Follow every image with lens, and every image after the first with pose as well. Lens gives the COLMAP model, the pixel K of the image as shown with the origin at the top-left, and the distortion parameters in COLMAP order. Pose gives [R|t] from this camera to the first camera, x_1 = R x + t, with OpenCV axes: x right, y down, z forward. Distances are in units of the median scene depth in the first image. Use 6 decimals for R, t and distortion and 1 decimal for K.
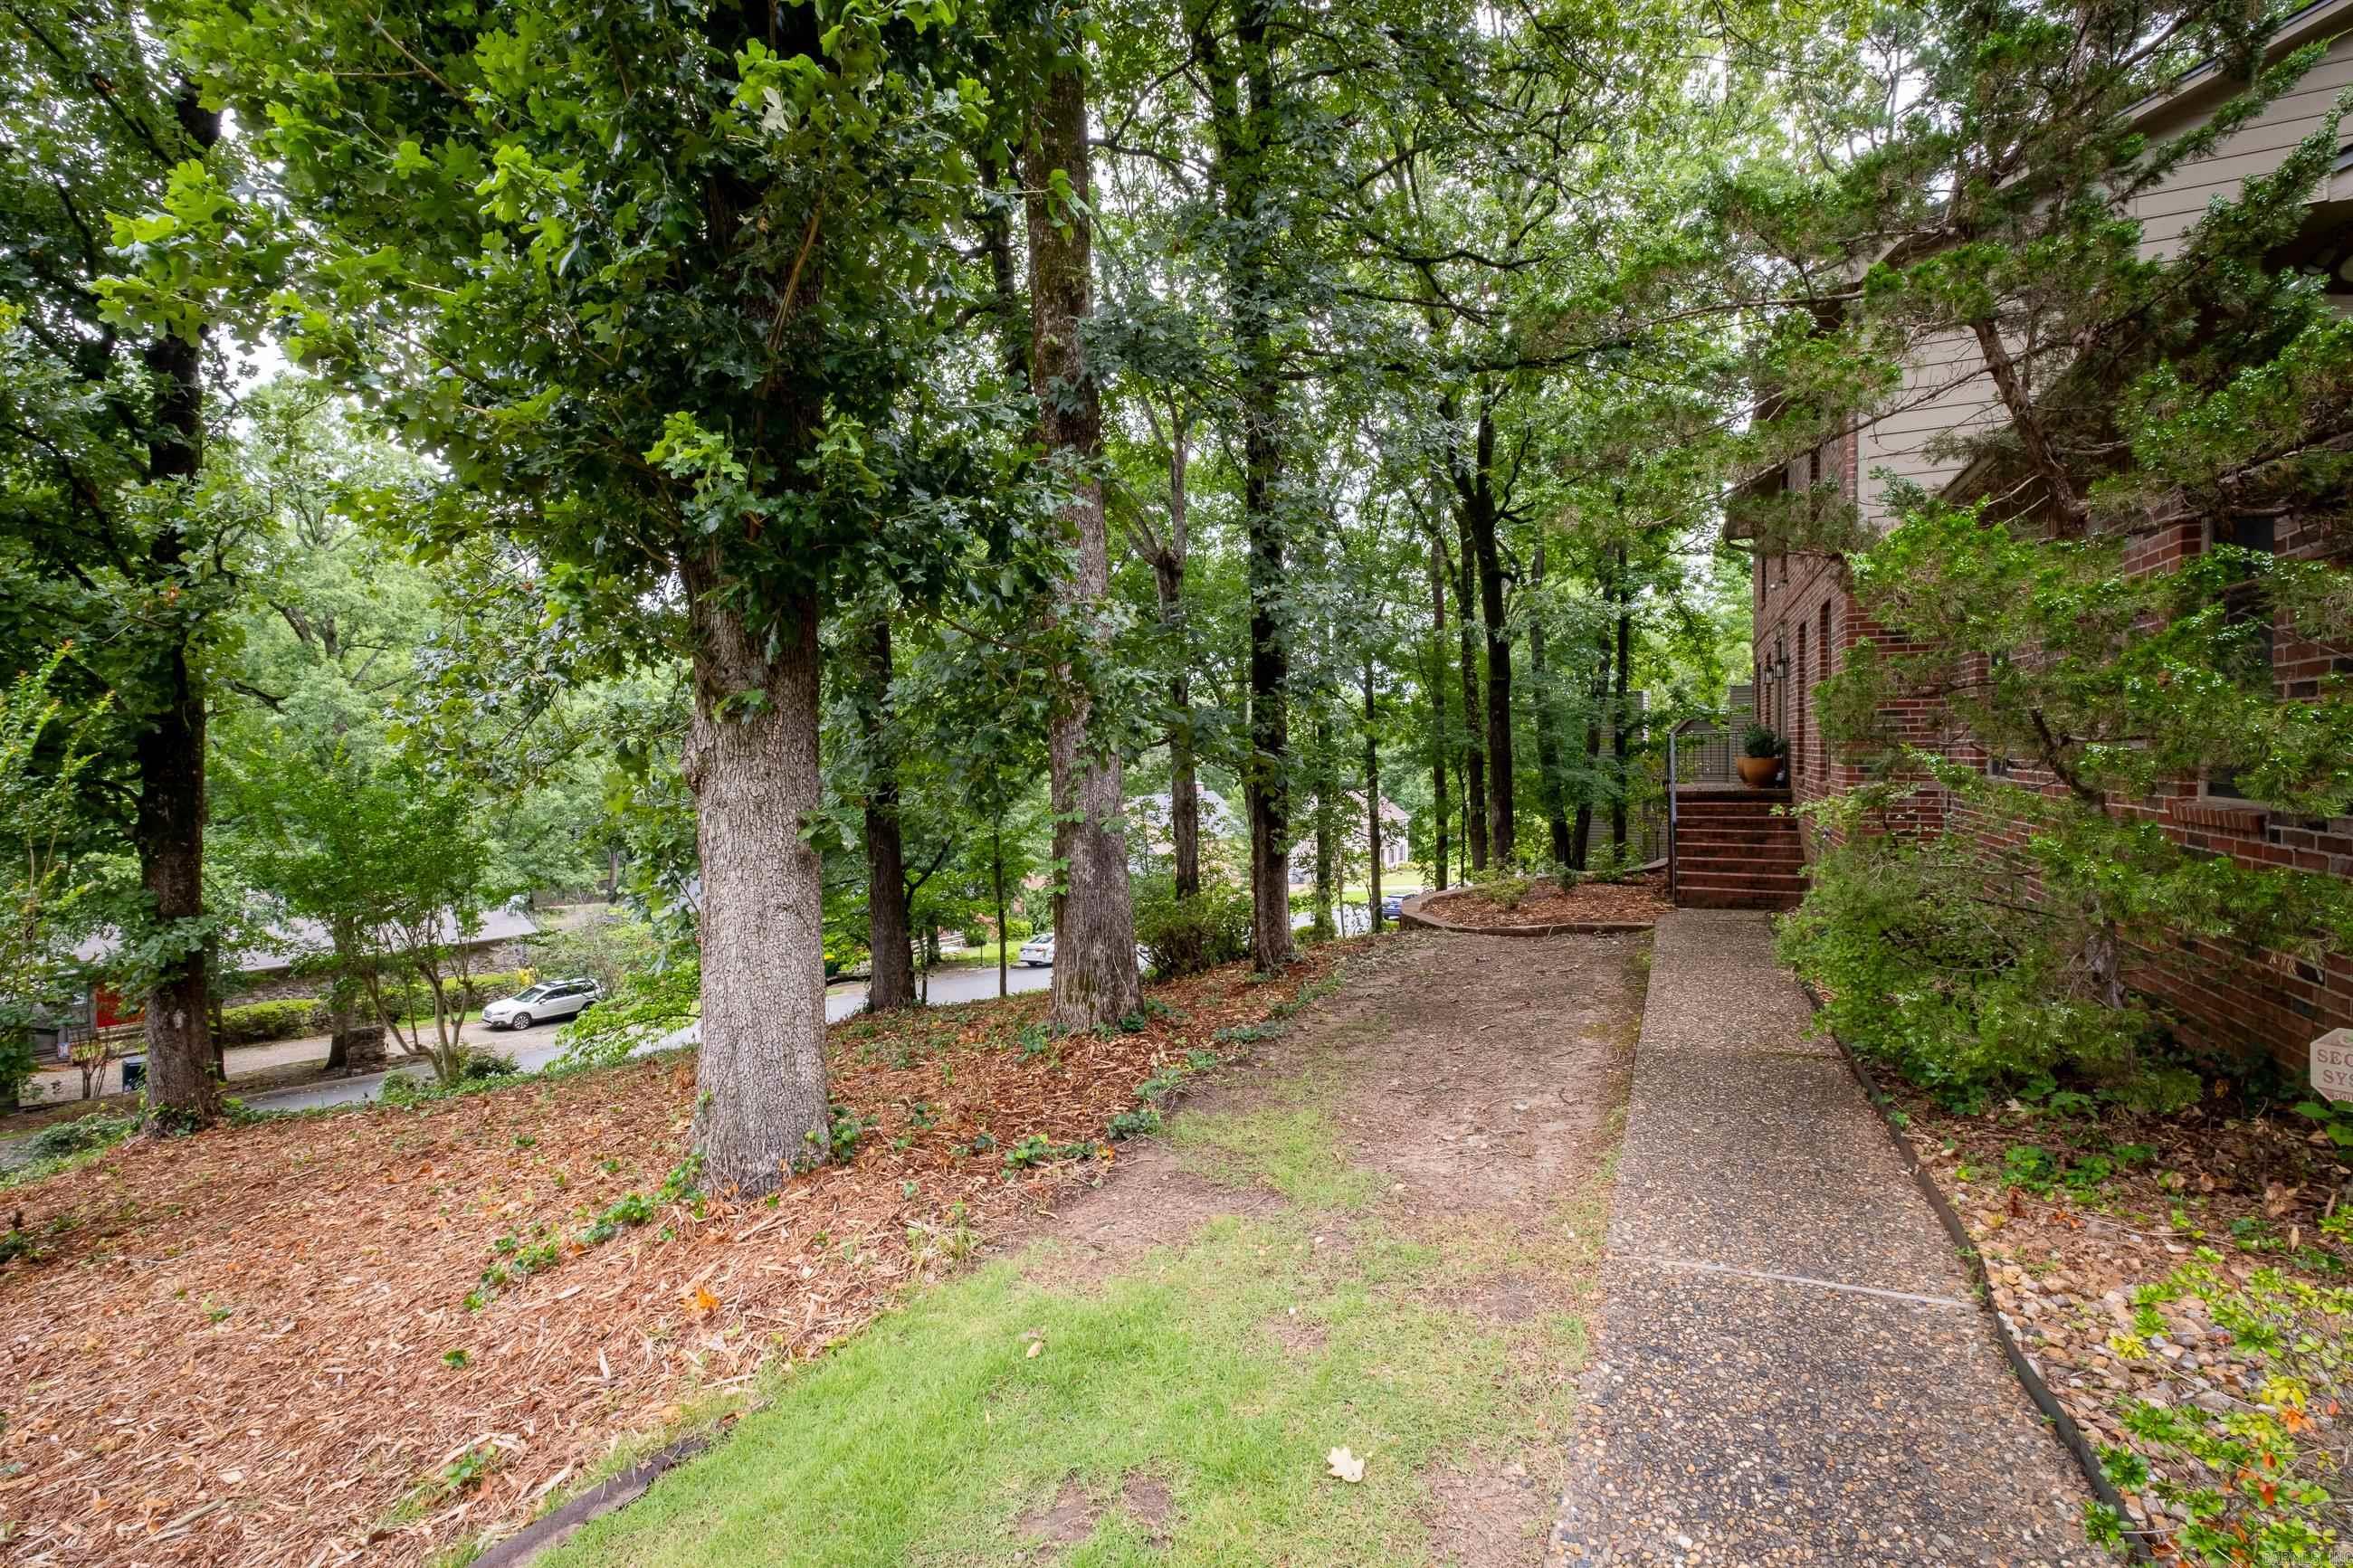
lens RADIAL K [[1061.4, 0, 1178.5], [0, 1061.4, 774.2], [0, 0, 1]] dist [-0.001950, 0.000218]
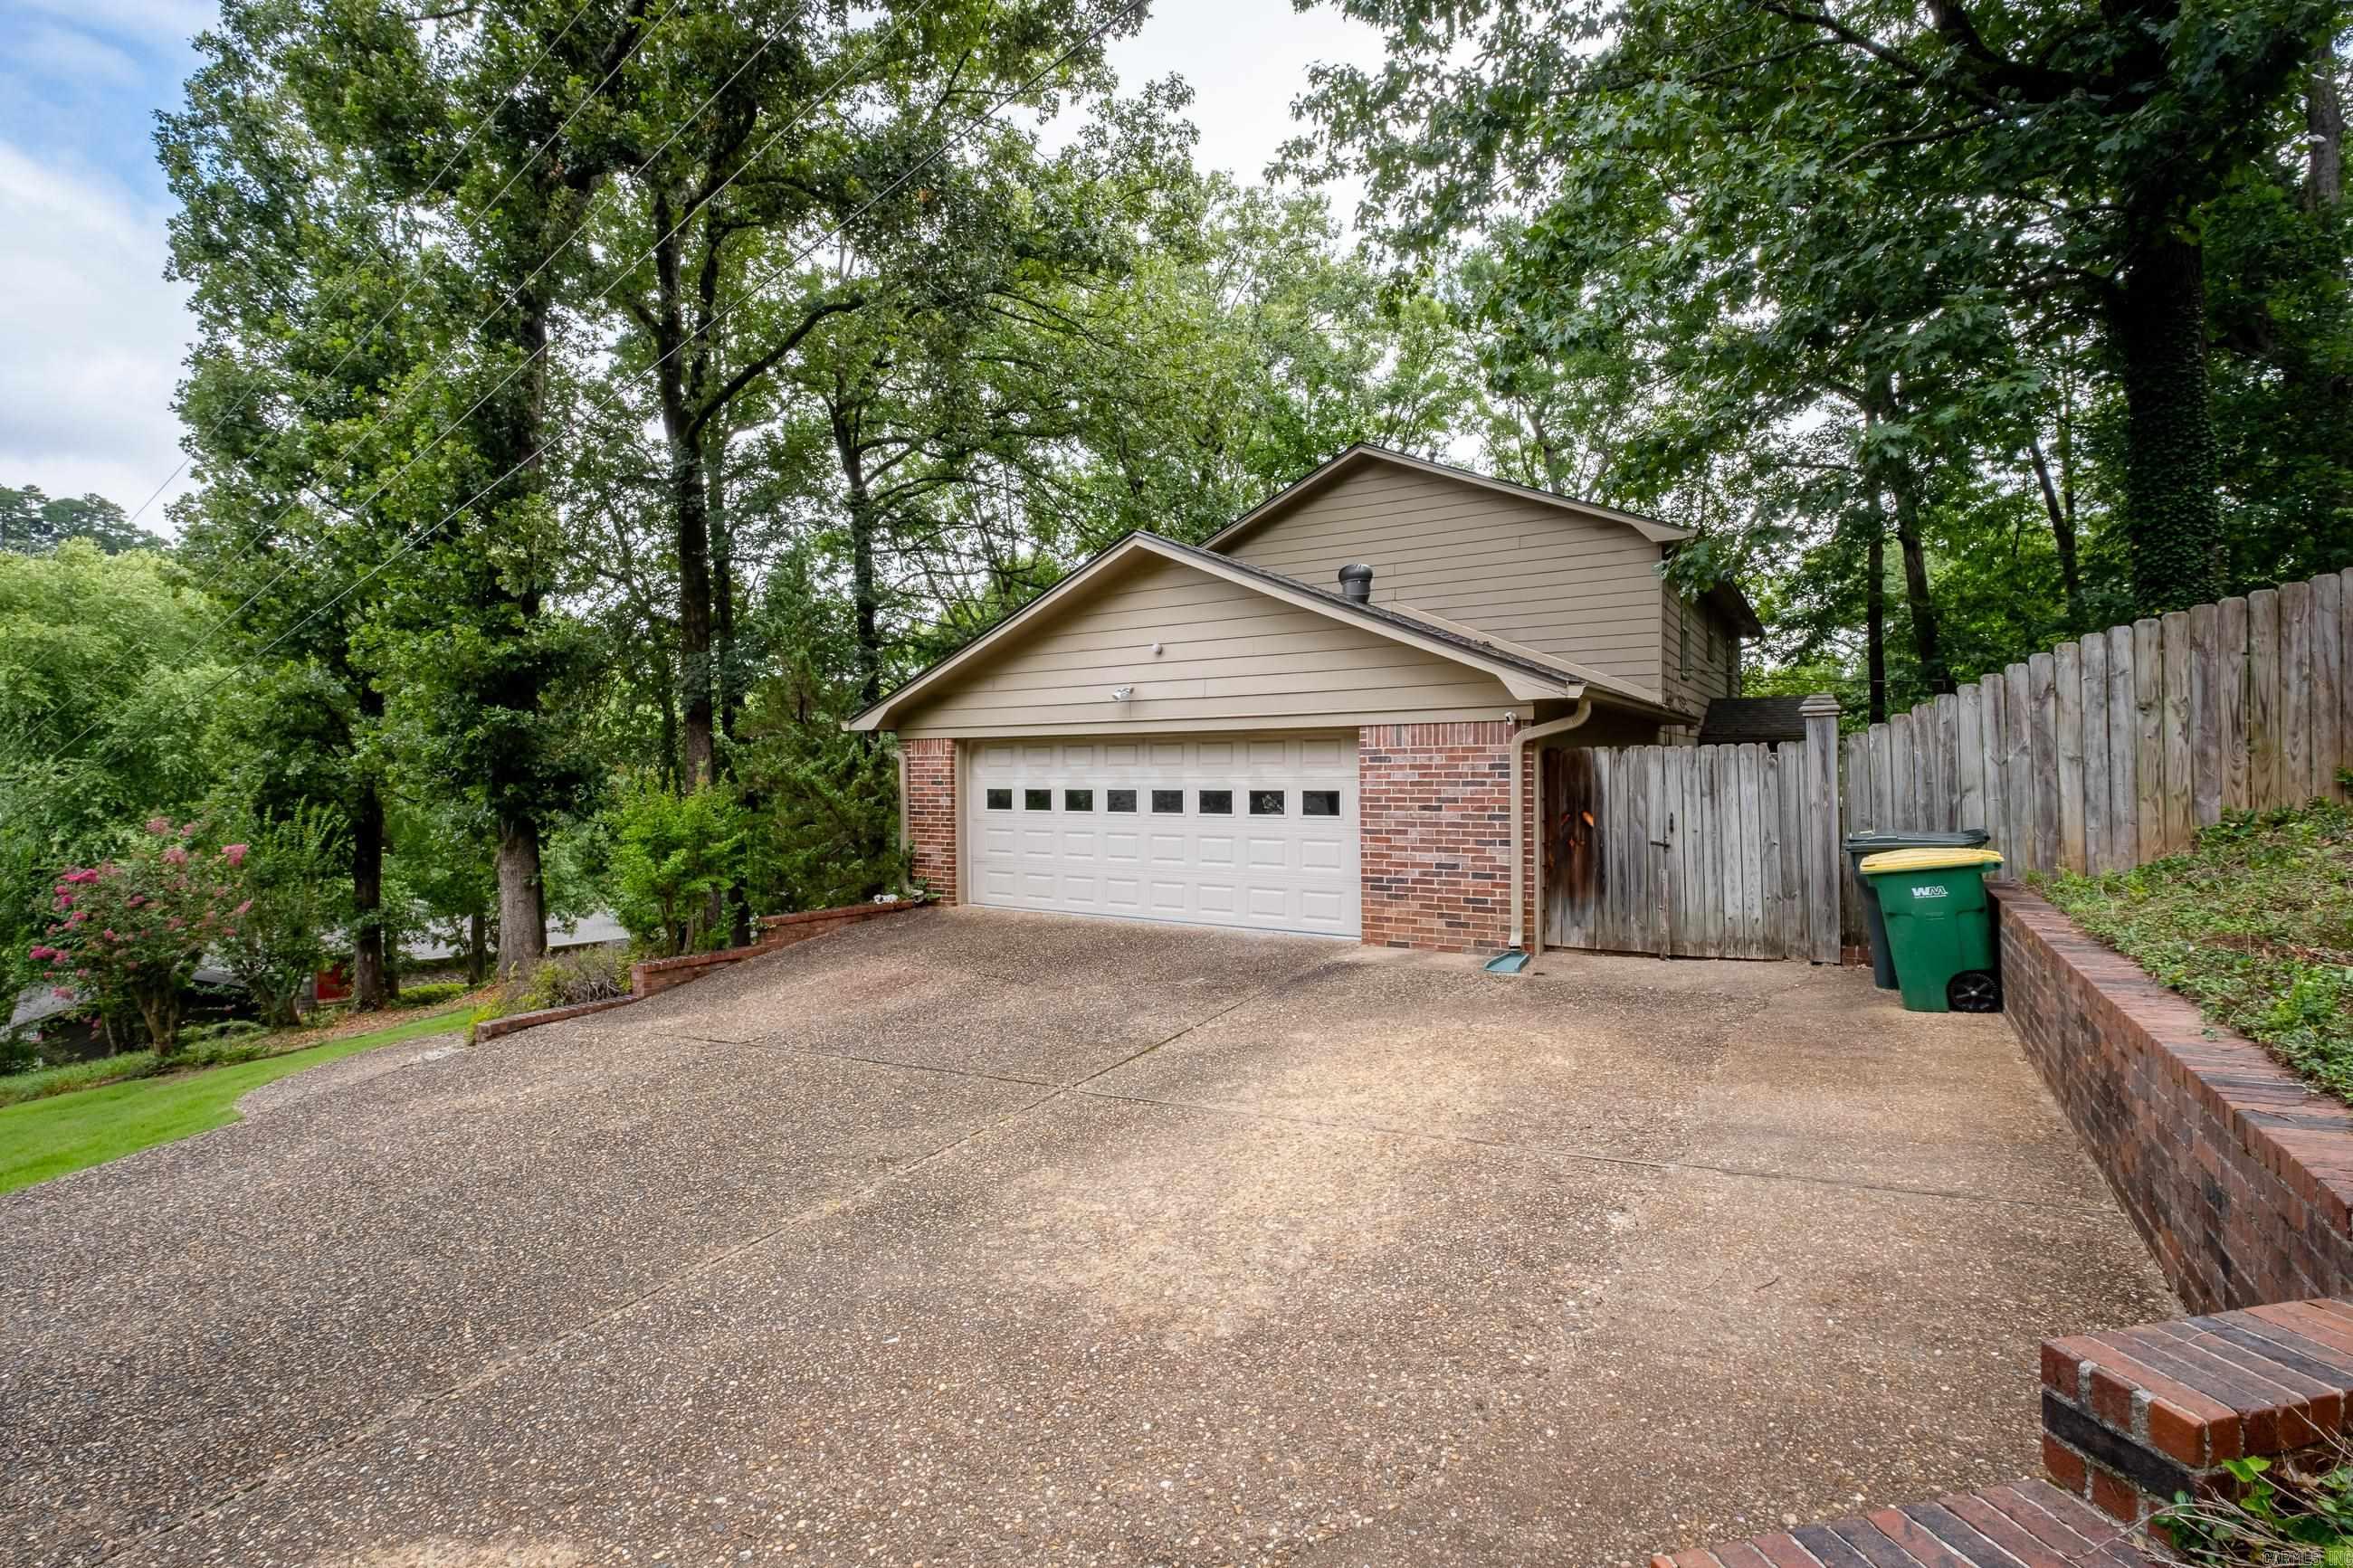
lens RADIAL K [[1061.4, 0, 1178.5], [0, 1061.4, 774.2], [0, 0, 1]] dist [-0.001950, 0.000218]
pose [[0.994209, -0.000066, -0.107467, 0.863803], [-0.002114, 0.999794, -0.020171, -0.090702], [0.107447, 0.020281, 0.994004, -0.909035]]
